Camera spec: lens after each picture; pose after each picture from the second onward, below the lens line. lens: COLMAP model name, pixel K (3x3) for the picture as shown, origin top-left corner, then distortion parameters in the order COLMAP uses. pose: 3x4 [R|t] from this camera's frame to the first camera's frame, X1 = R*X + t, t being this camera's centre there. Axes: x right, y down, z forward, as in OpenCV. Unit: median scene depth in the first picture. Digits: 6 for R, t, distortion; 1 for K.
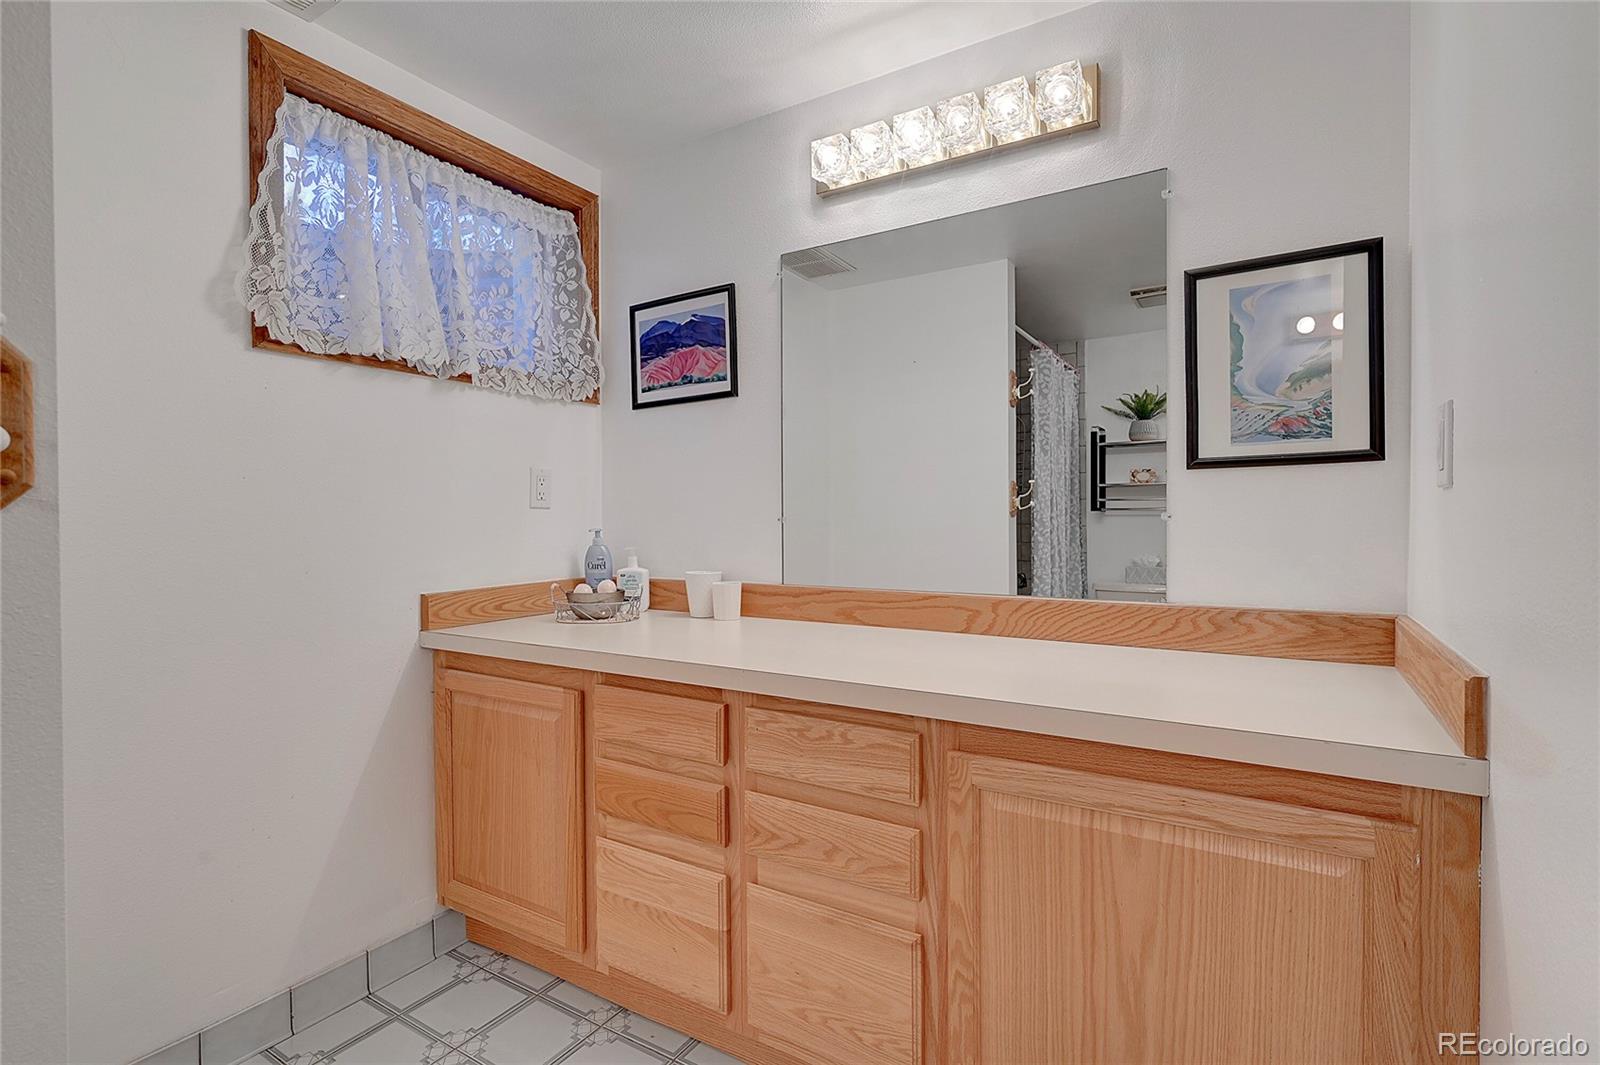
lens RADIAL K [[752.3, 0, 807.9], [0, 752.3, 531.7], [0, 0, 1]] dist [-0.001308, -0.000558]
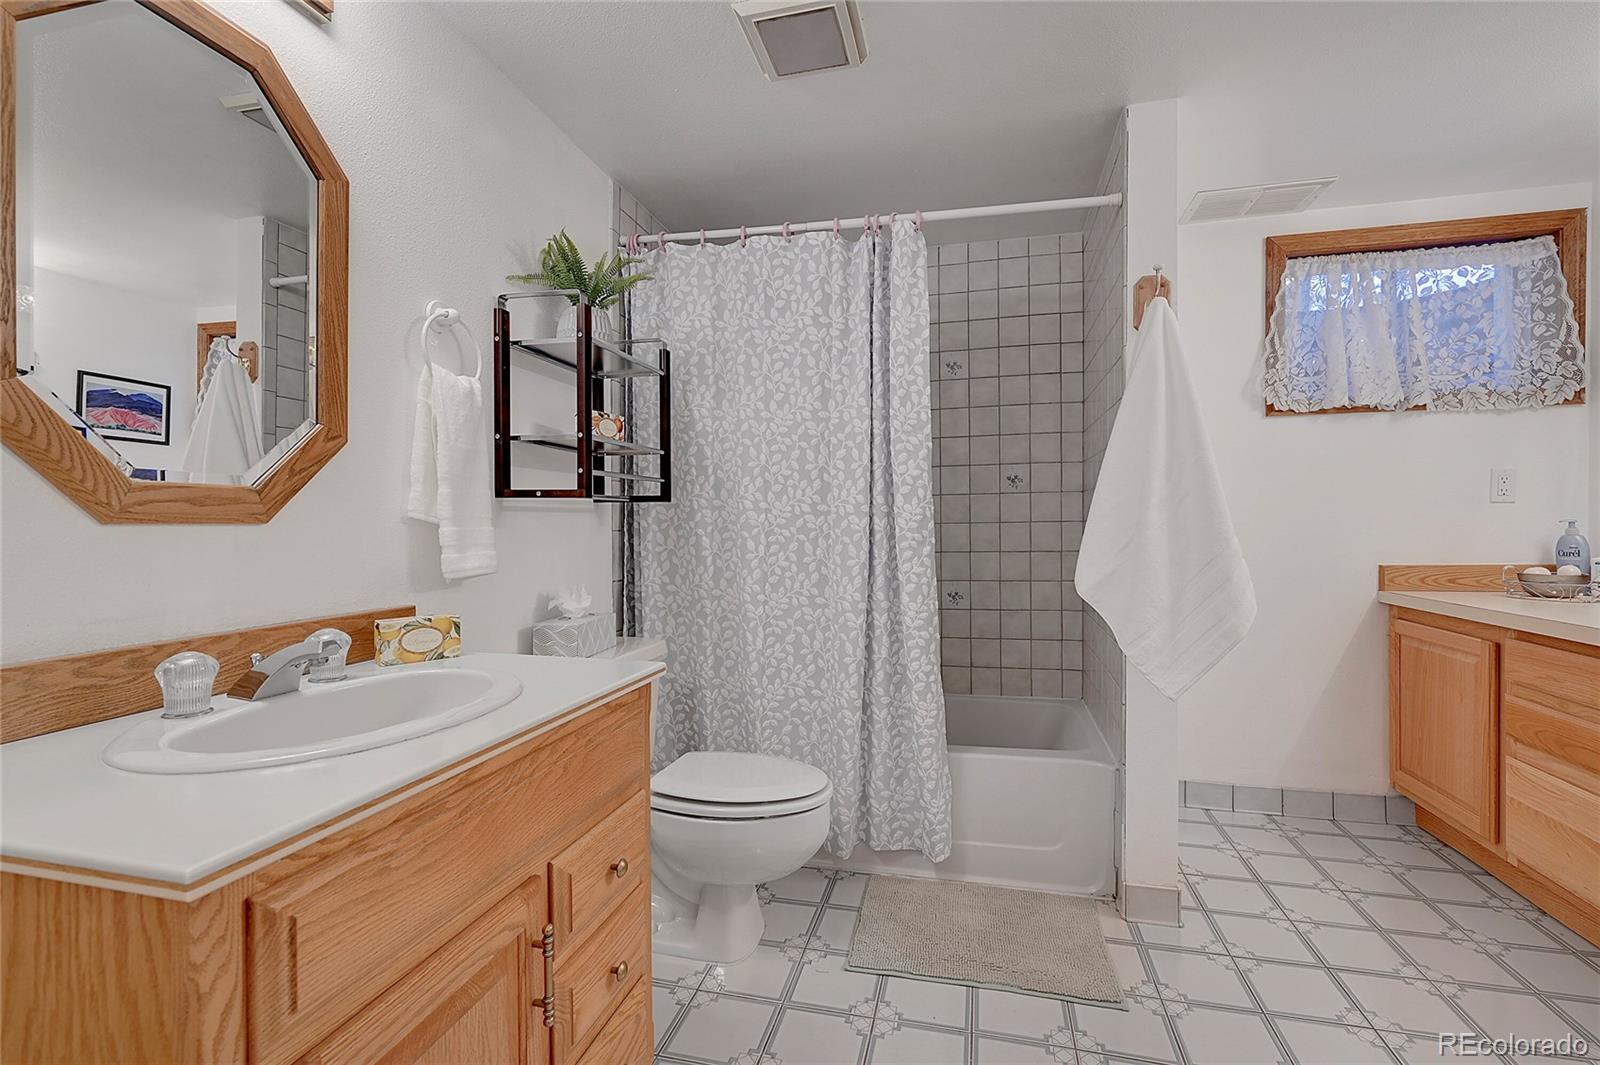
lens RADIAL K [[694.8, 0, 807.8], [0, 694.8, 525.4], [0, 0, 1]] dist [-0.001693, 0.000361]
pose [[0.294112, 0.008613, -0.955732, 0.431712], [-0.009460, 0.999937, 0.006101, 0.010522], [0.955724, 0.007247, 0.294175, -0.433458]]
